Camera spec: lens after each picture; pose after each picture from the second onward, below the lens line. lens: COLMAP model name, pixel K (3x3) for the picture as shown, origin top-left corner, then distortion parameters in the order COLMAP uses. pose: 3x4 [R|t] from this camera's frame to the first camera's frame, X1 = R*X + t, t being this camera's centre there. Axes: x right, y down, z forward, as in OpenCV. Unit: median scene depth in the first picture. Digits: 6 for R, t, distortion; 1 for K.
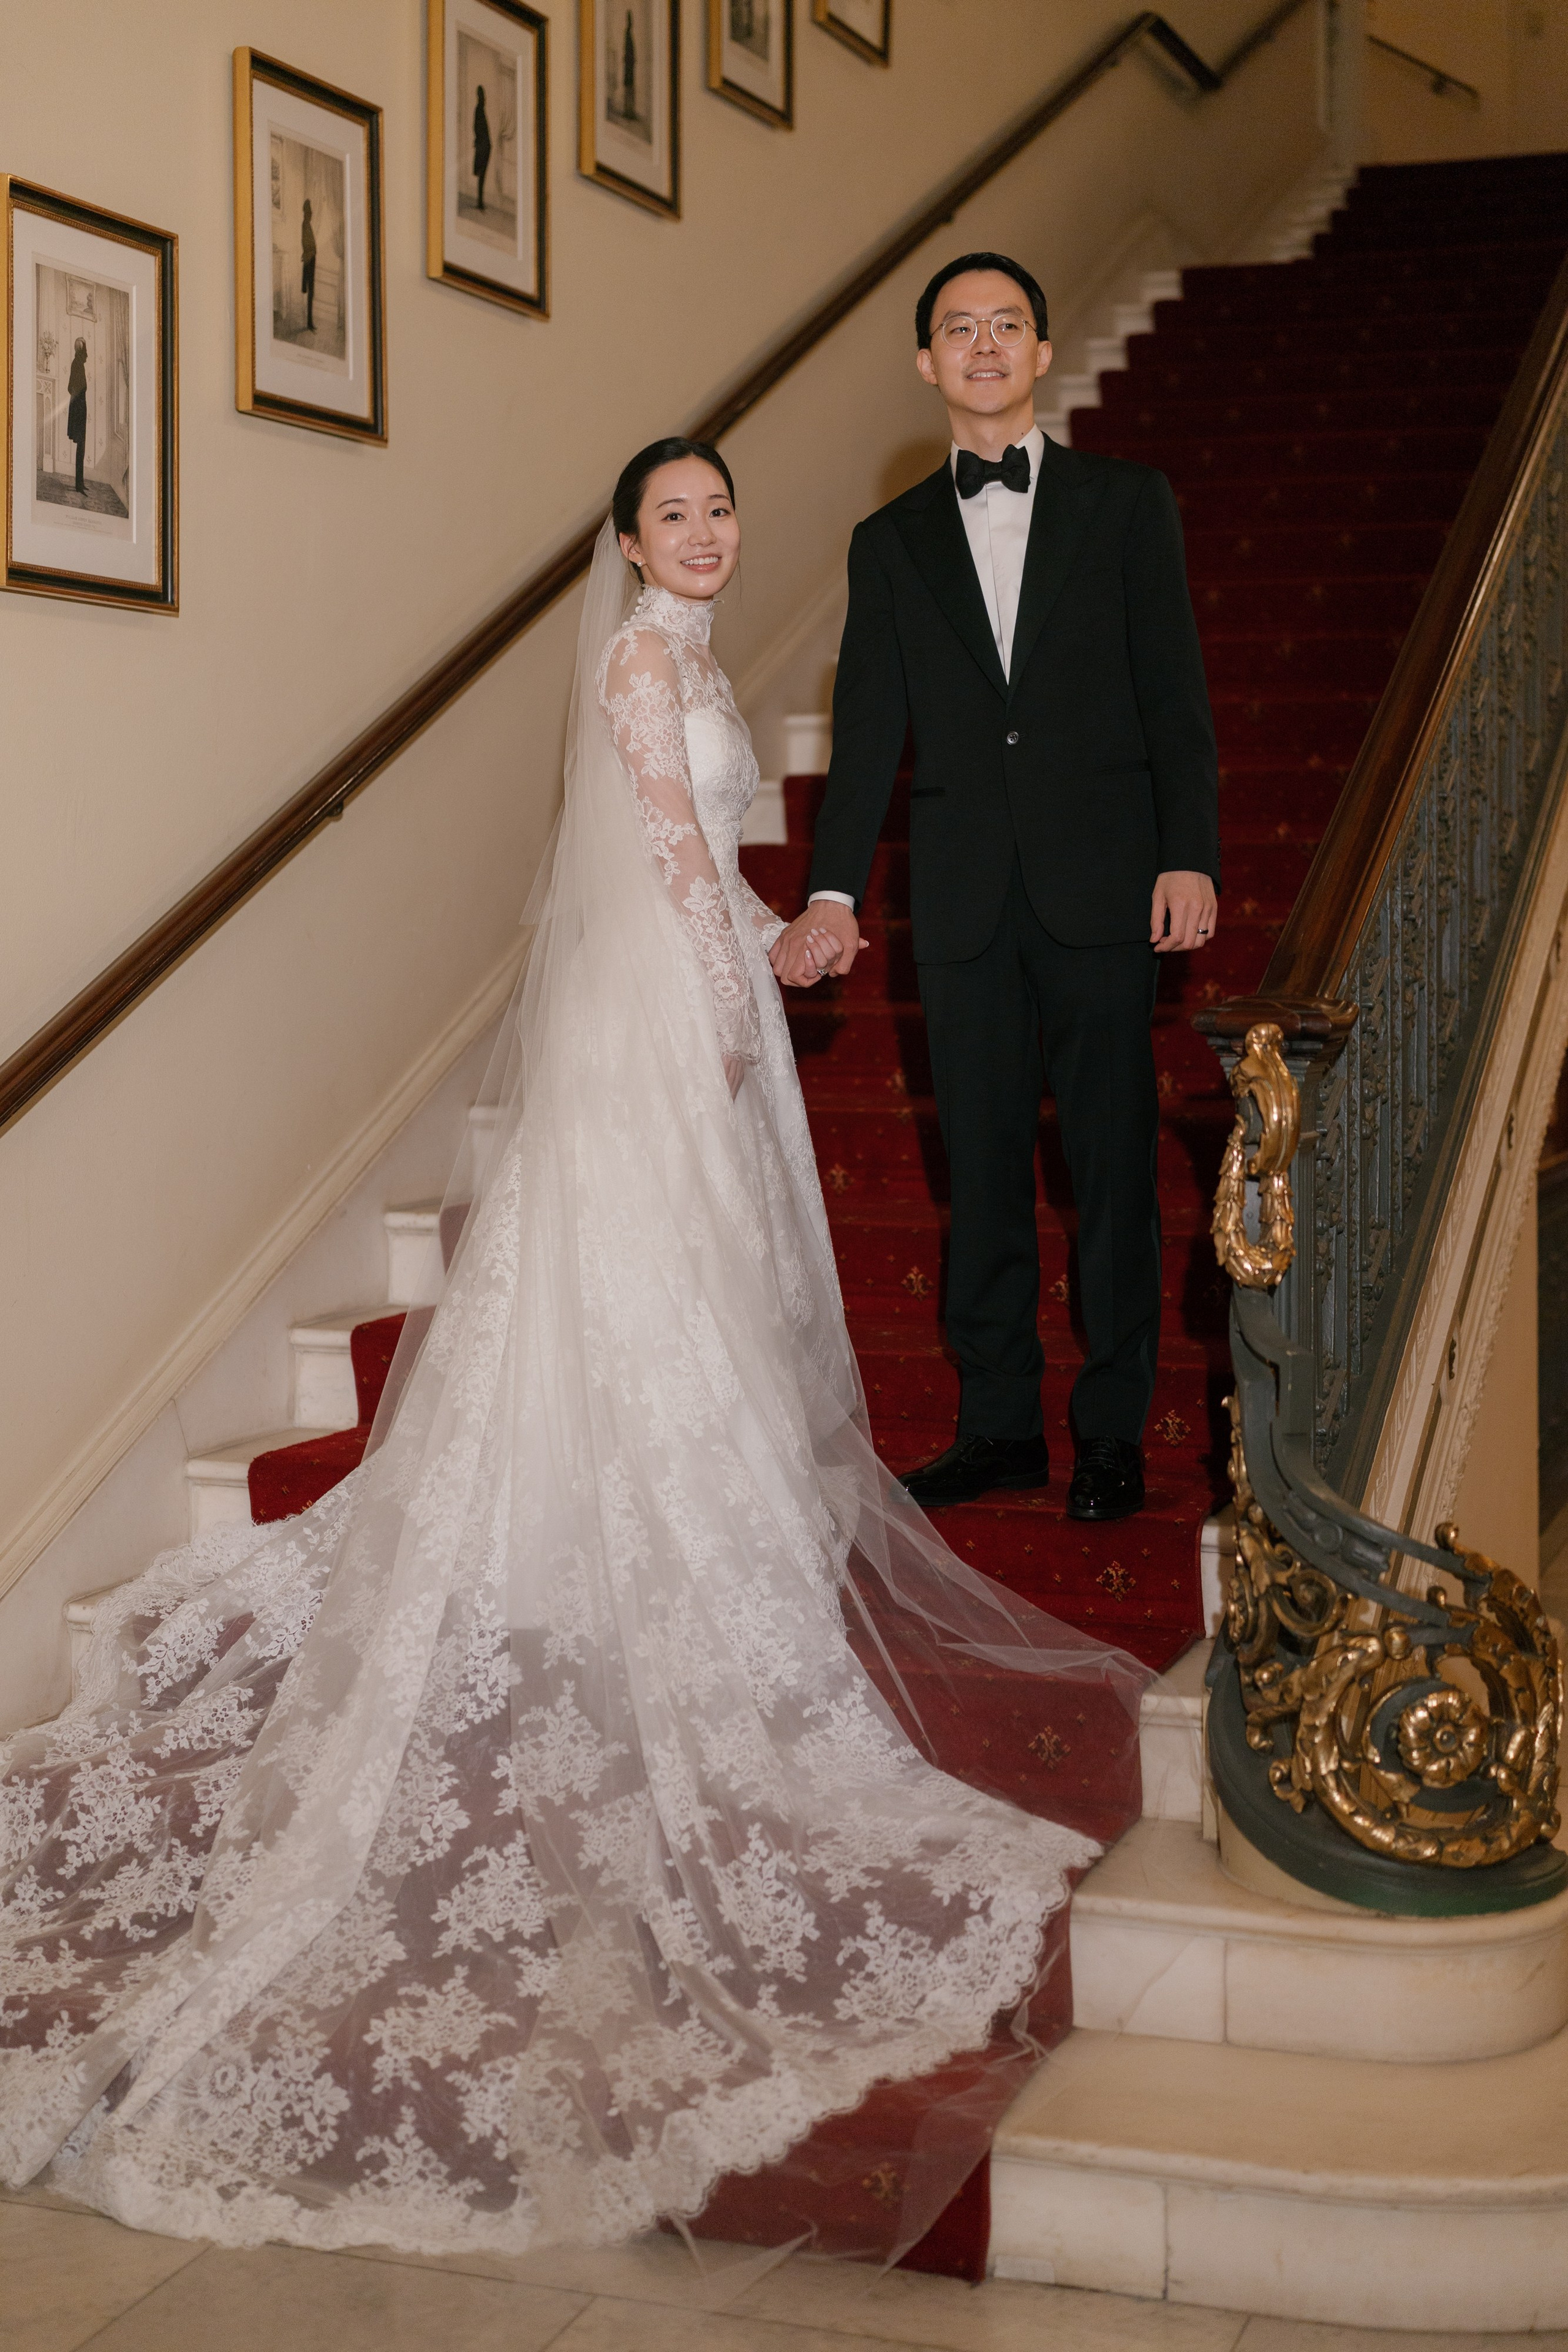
lens RADIAL K [[3409.4, 0, 783.6], [0, 3409.4, 812.3], [0, 0, 1]] dist [0.028152, -0.022693]
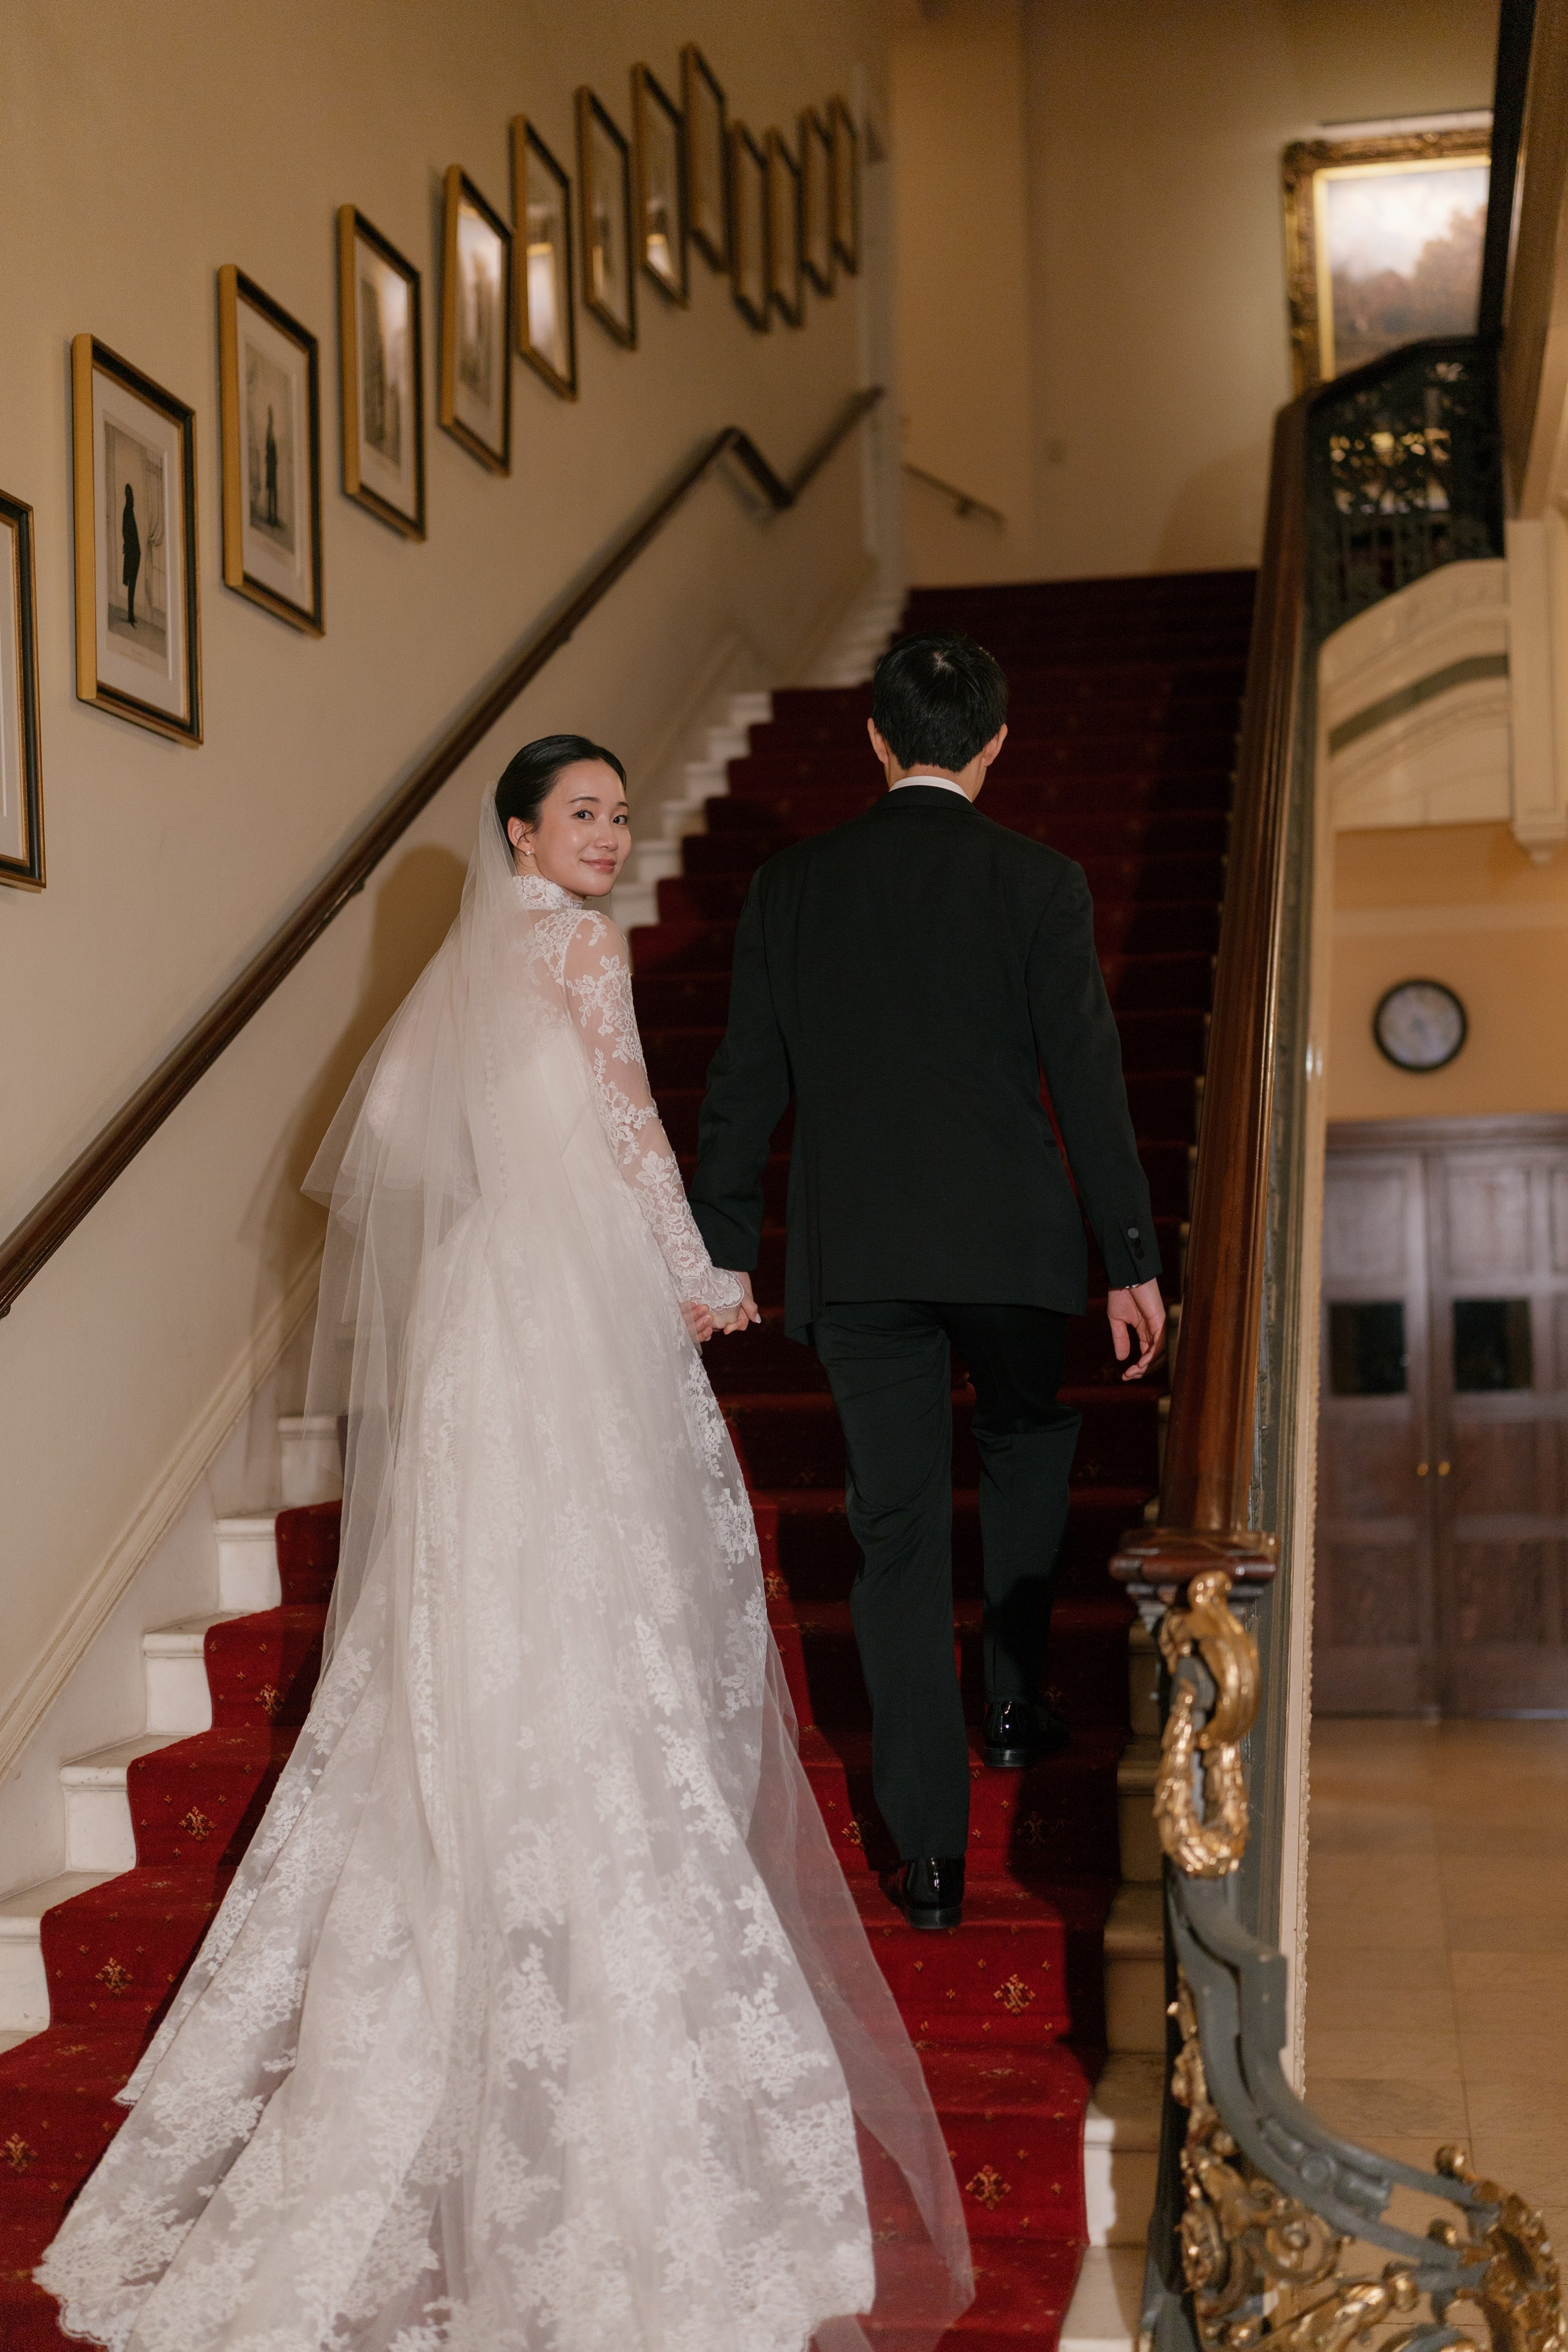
lens RADIAL K [[3334.4, 0, 777.1], [0, 3334.4, 1213.8], [0, 0, 1]] dist [-0.002523, 0.002070]
pose [[0.987544, -0.021729, 0.155835, -0.097590], [0.022053, 0.999757, -0.000348, -0.030209], [-0.155790, 0.003780, 0.987783, 0.187332]]
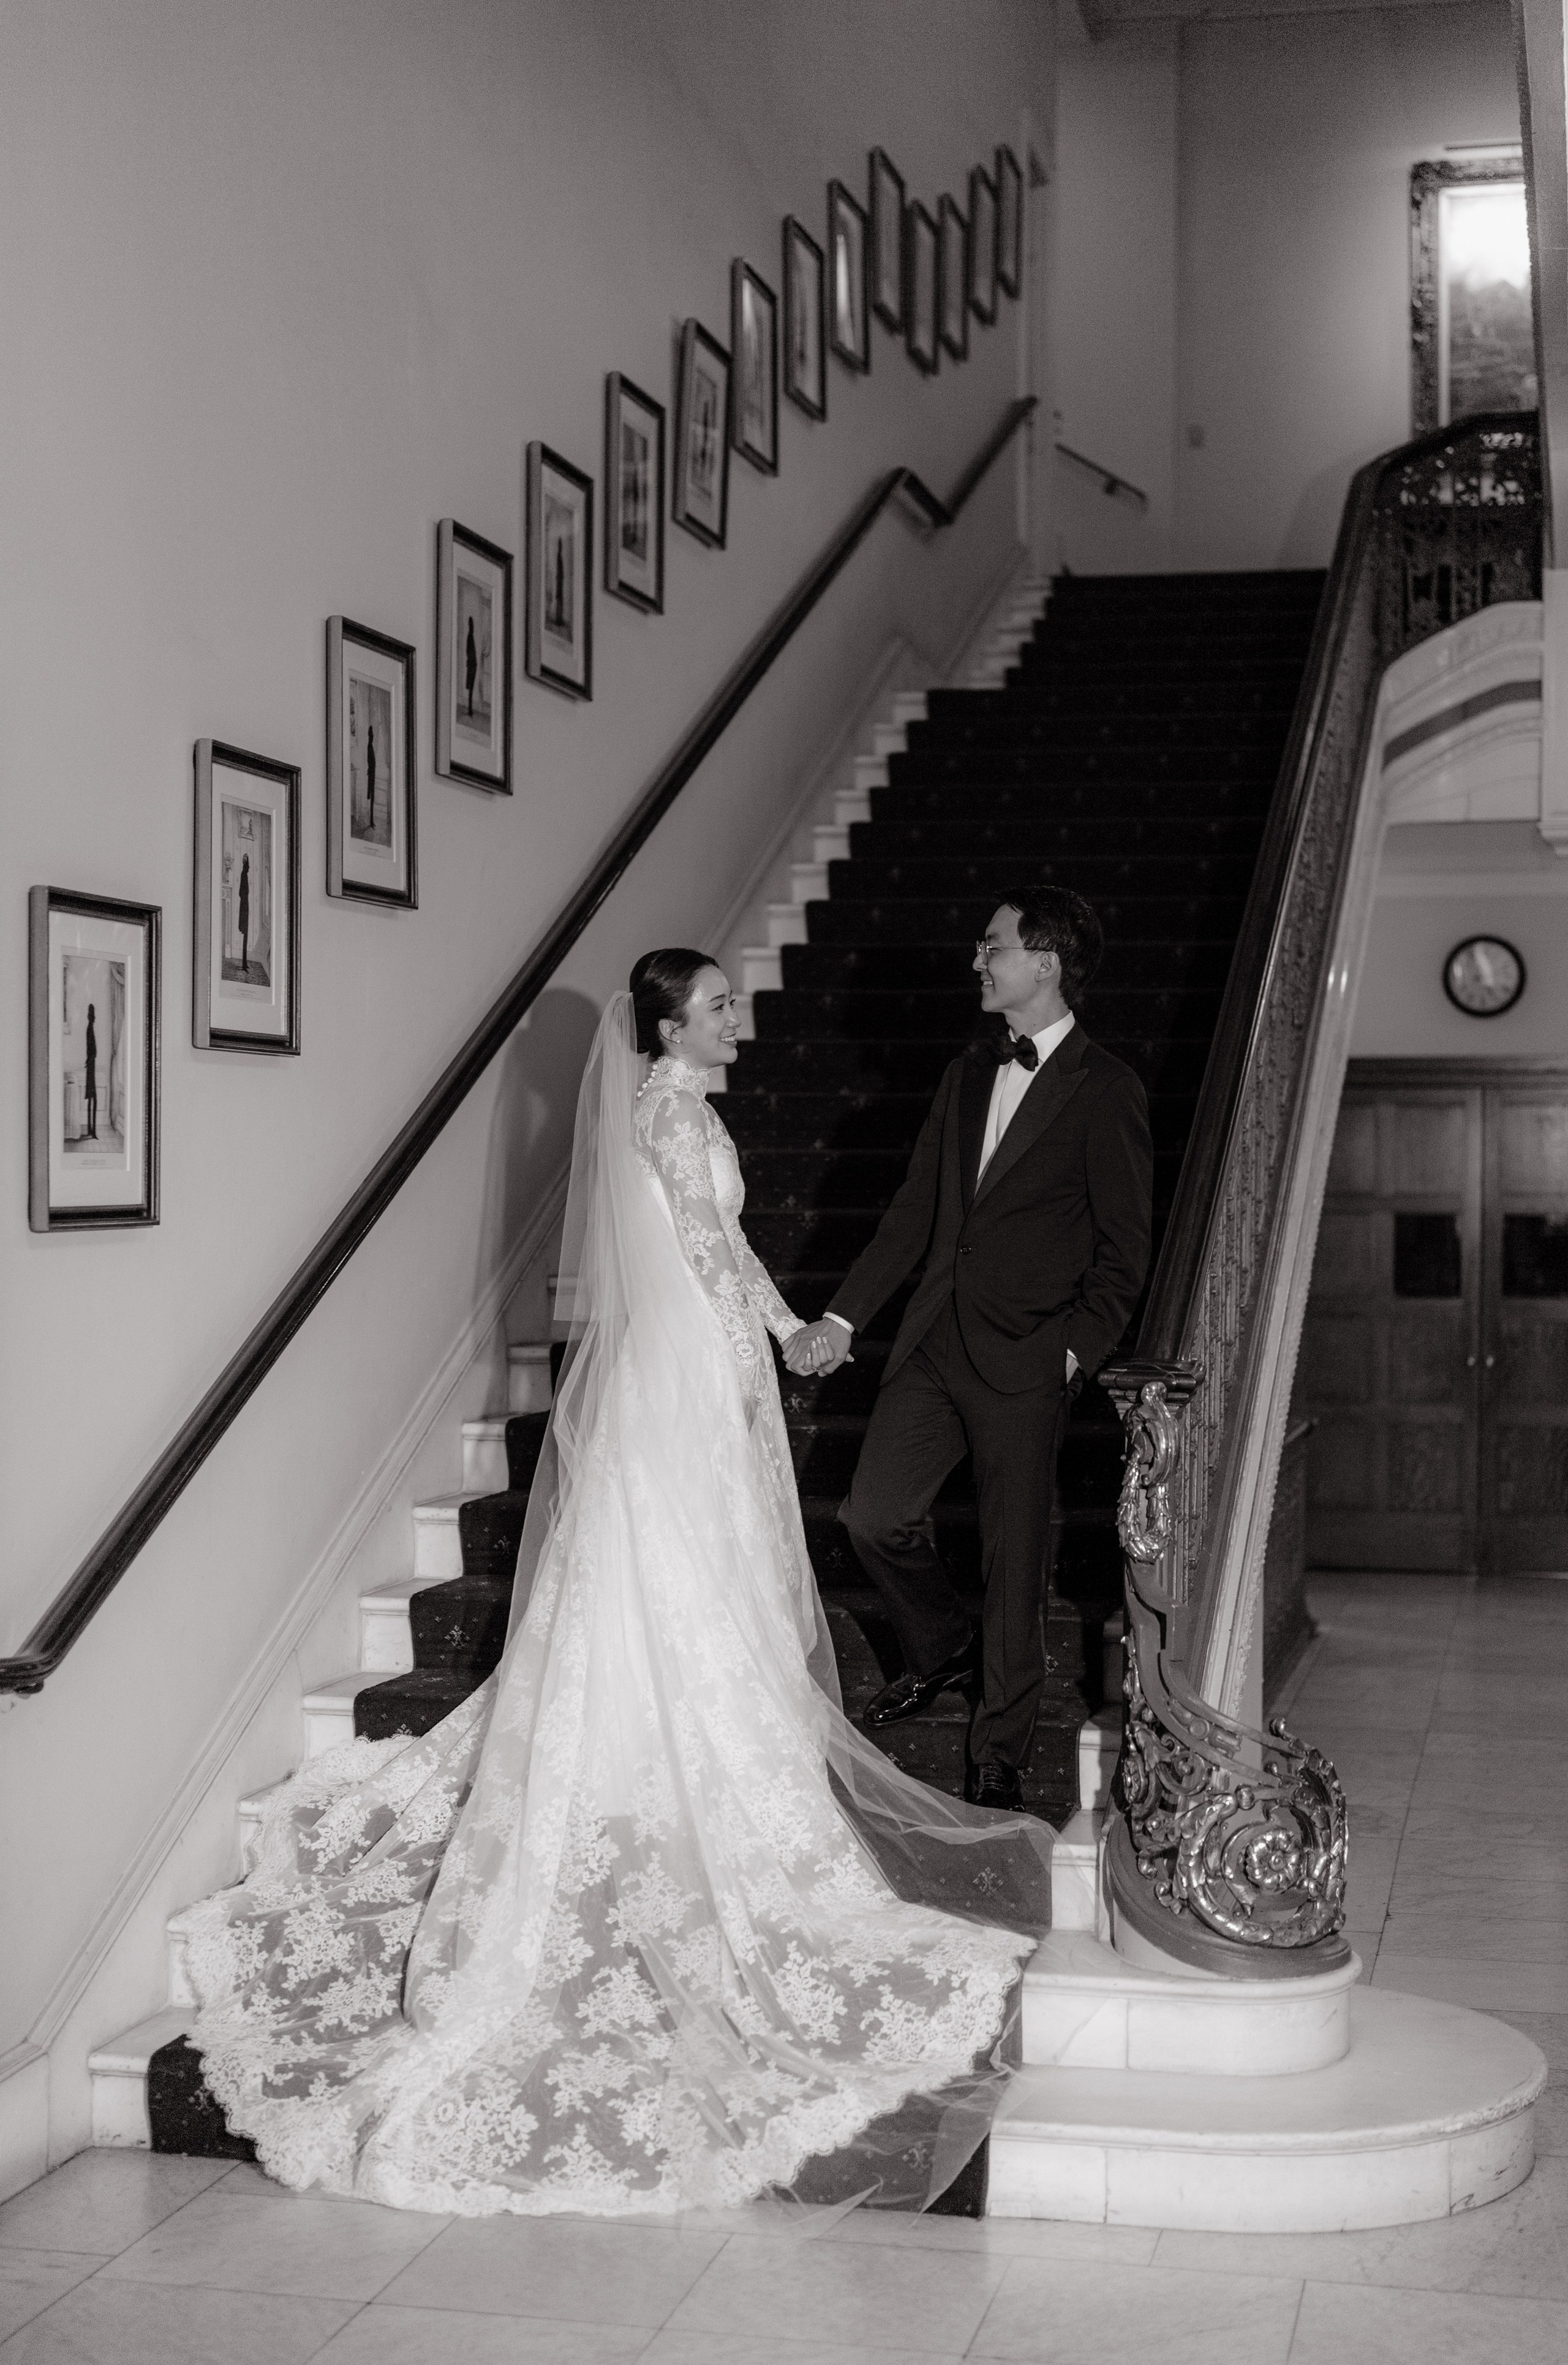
lens RADIAL K [[3353.2, 0, 831.7], [0, 3353.2, 1196.9], [0, 0, 1]] dist [0.013093, 0.069858]
pose [[0.991785, 0.006480, 0.127748, -0.180633], [-0.010195, 0.999543, 0.028451, -0.055932], [-0.127506, -0.029520, 0.991398, -0.401589]]
